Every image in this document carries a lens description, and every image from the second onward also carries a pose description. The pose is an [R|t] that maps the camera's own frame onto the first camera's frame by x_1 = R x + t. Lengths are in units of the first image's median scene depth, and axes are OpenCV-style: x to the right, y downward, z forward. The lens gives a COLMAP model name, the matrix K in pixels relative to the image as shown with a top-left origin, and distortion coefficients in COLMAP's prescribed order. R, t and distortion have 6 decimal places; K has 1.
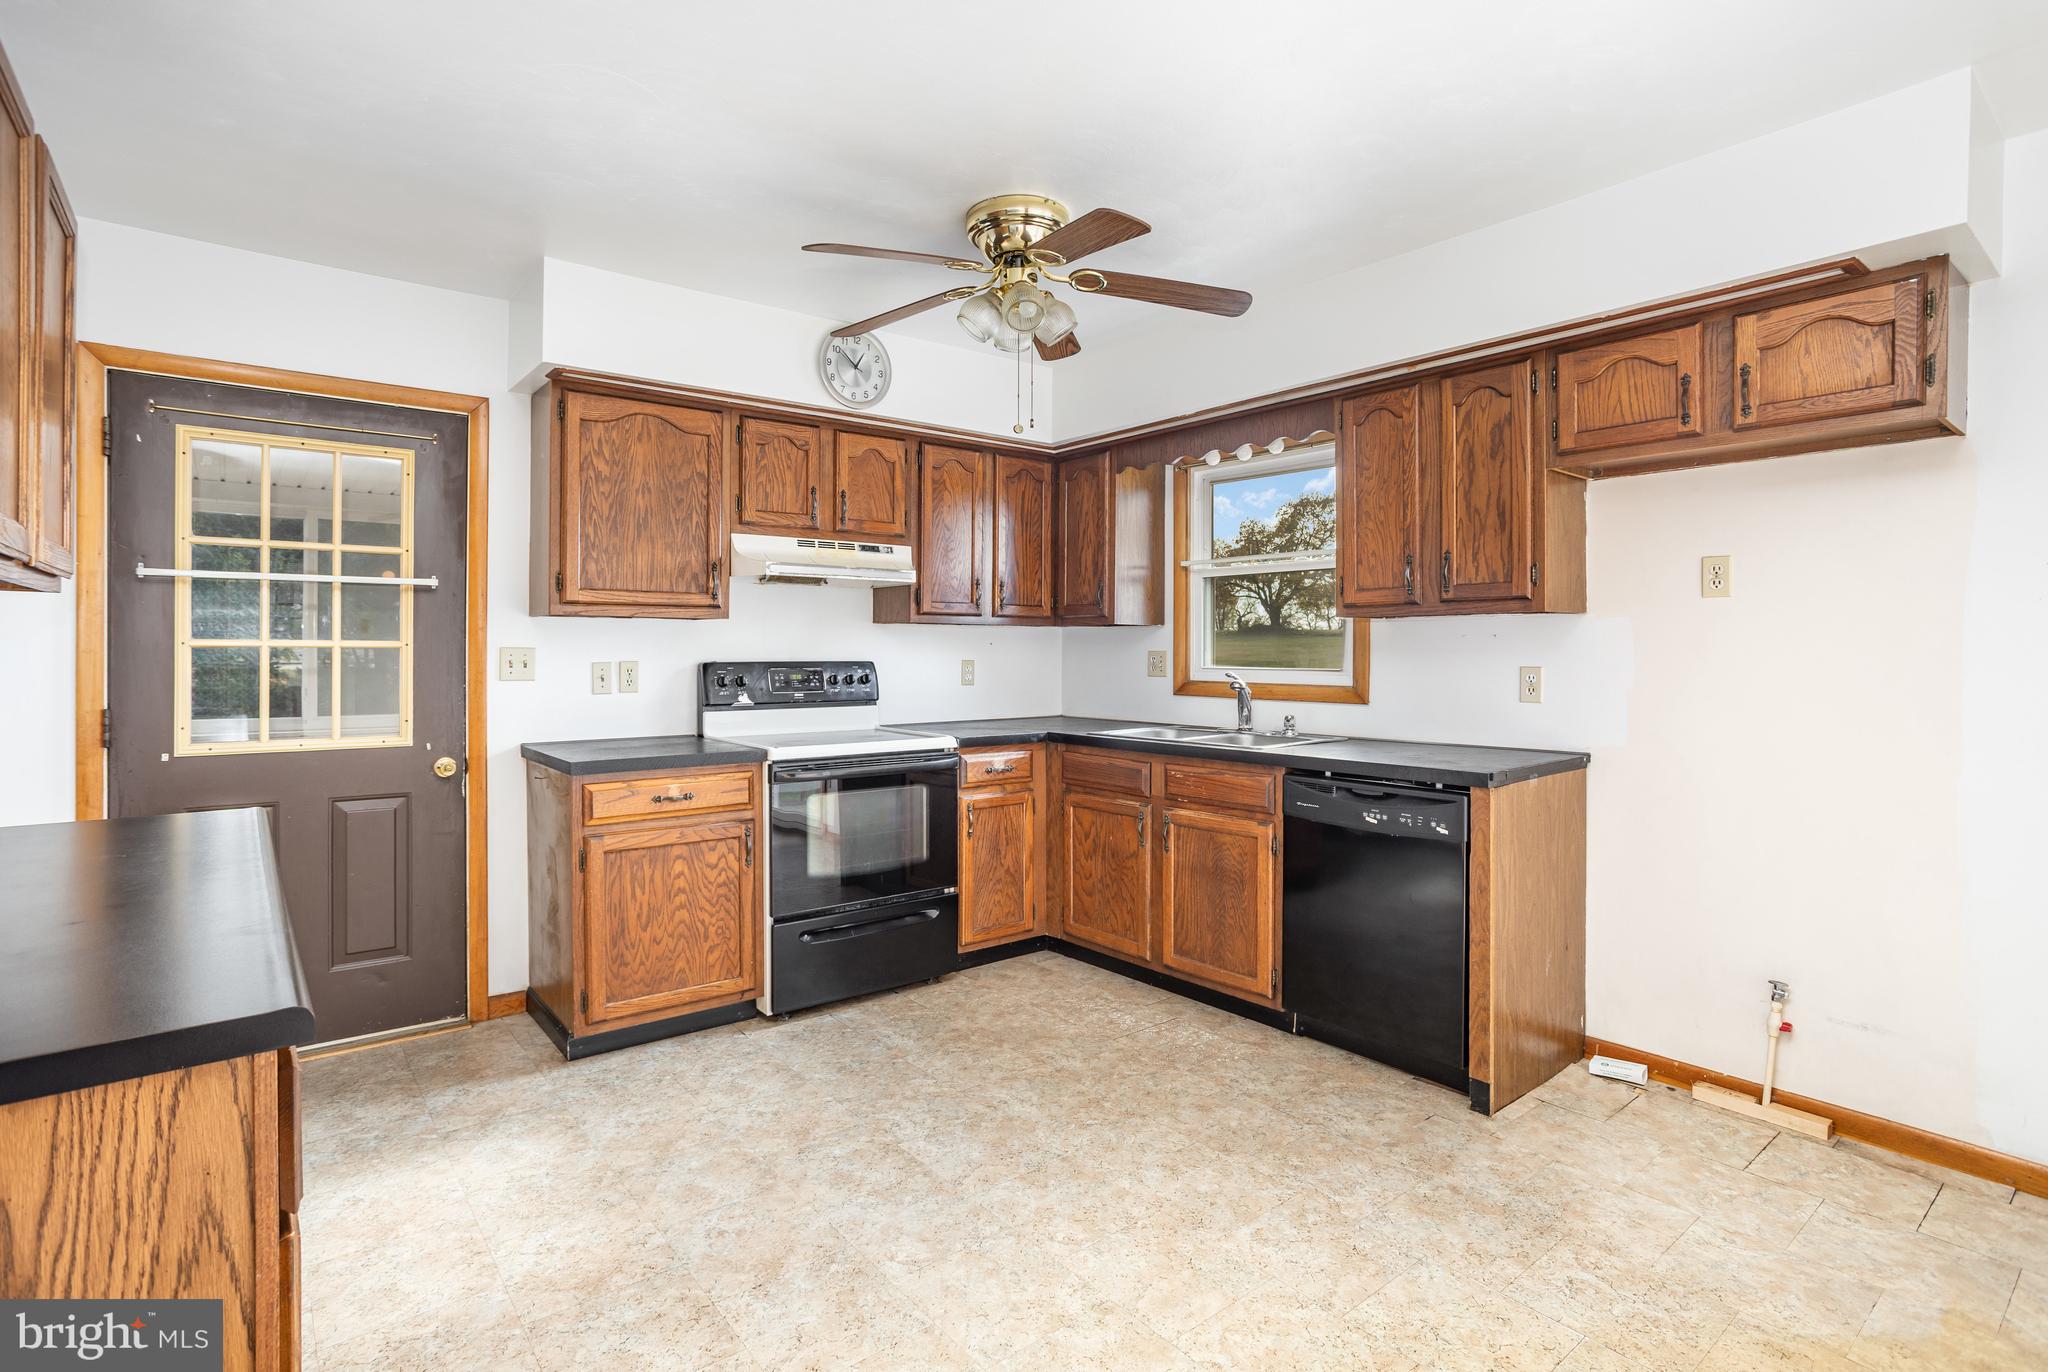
lens RADIAL K [[1002.4, 0, 988.1], [0, 1002.4, 652.5], [0, 0, 1]] dist [-0.058882, 0.035516]
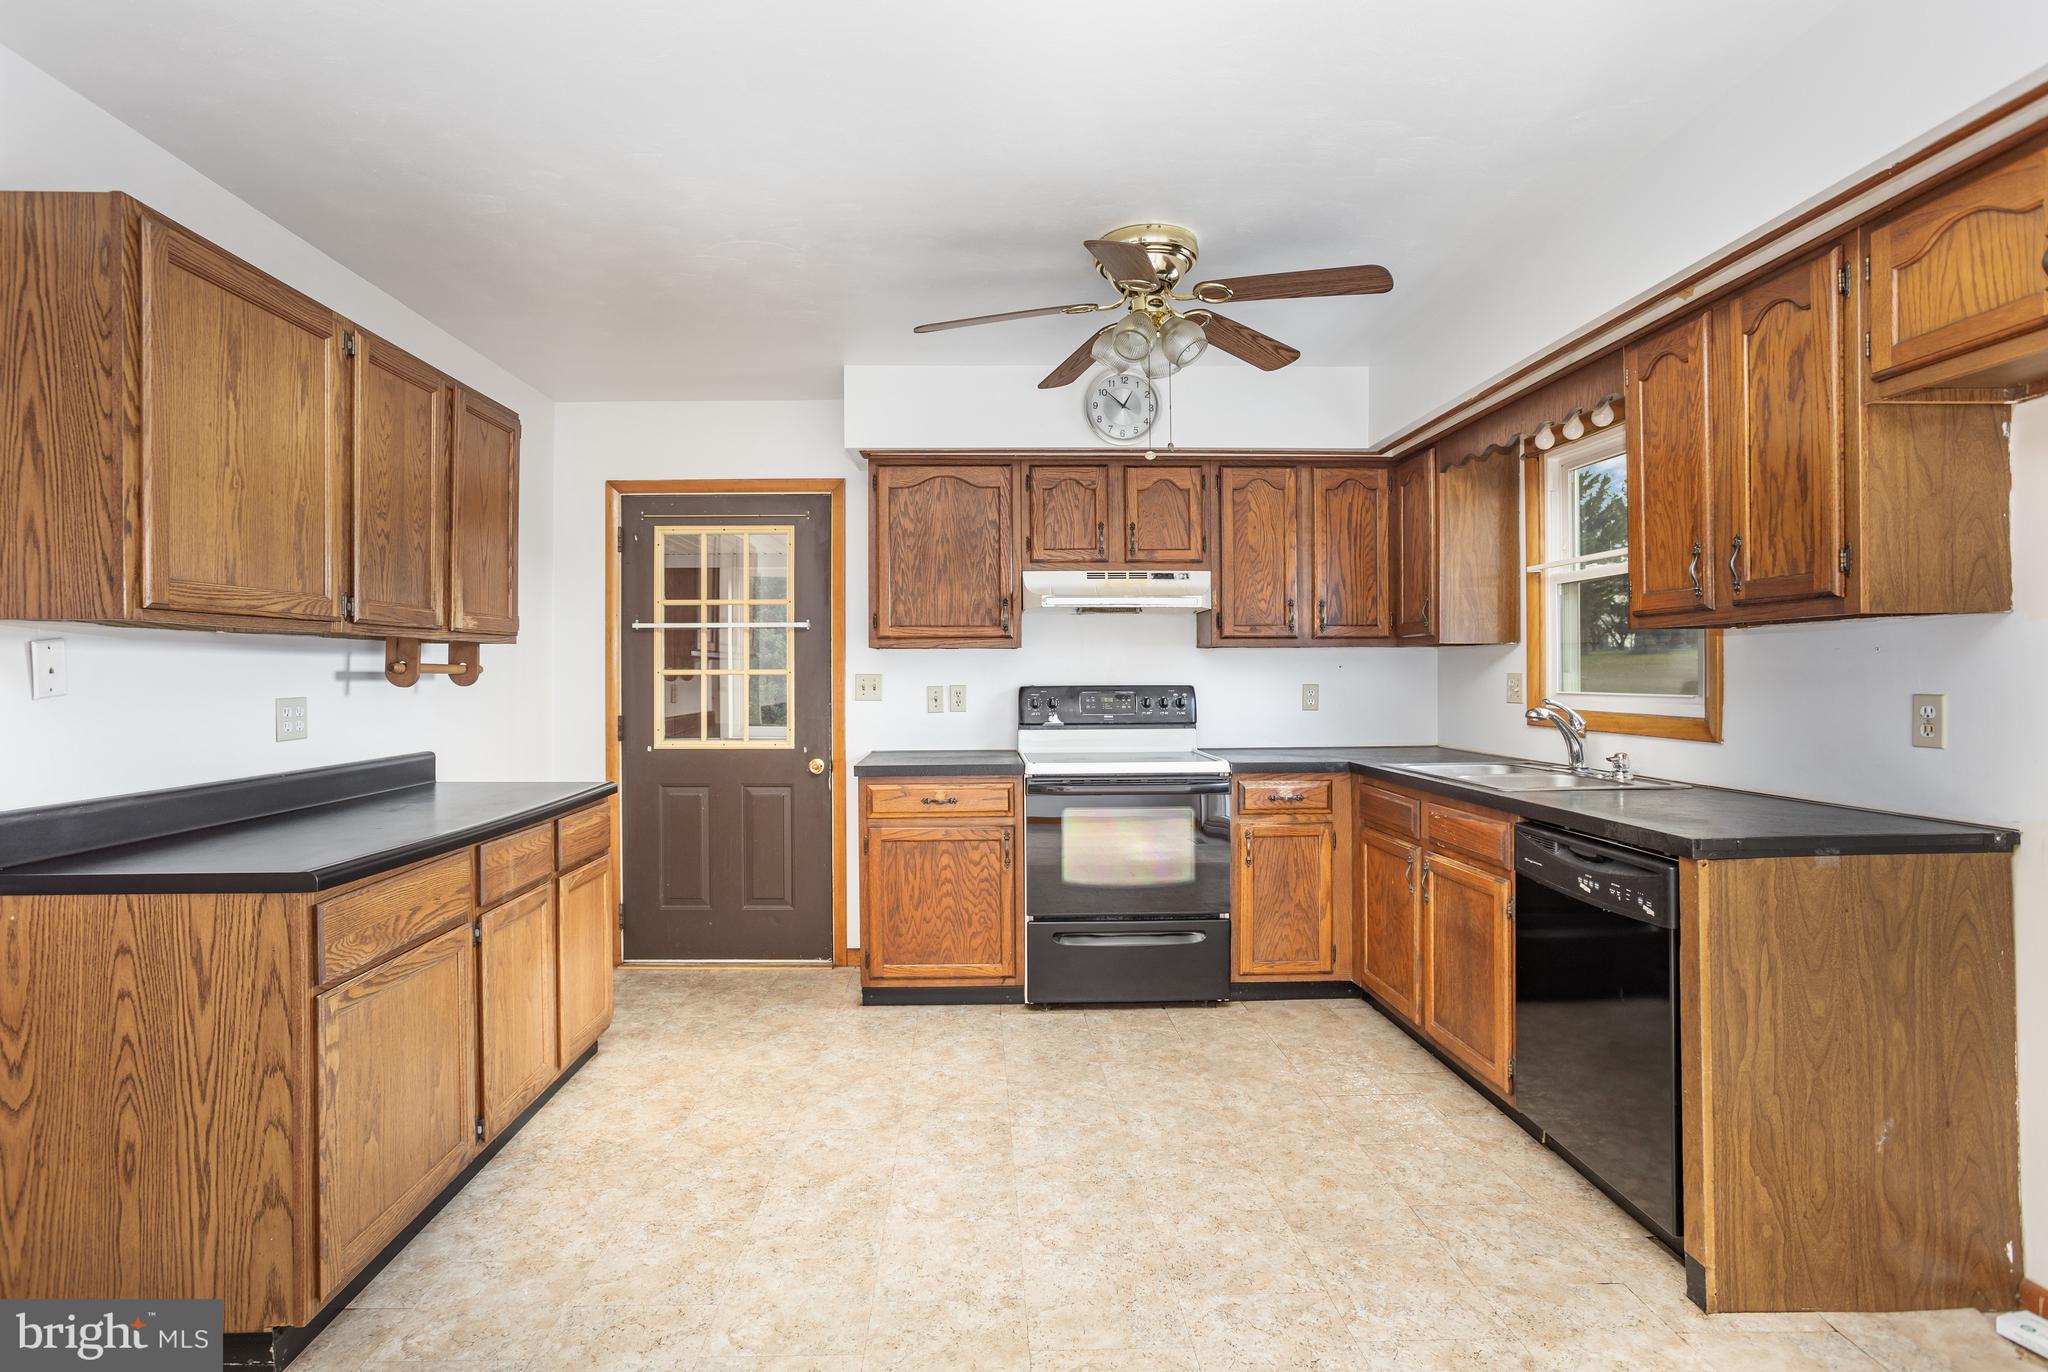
lens RADIAL K [[995.6, 0, 991.9], [0, 995.6, 675.3], [0, 0, 1]] dist [-0.056772, 0.032709]
pose [[0.800870, -0.005108, -0.598817, 0.427014], [0.004595, 0.999987, -0.002385, 0.000270], [0.598821, -0.000841, 0.800883, 0.089529]]
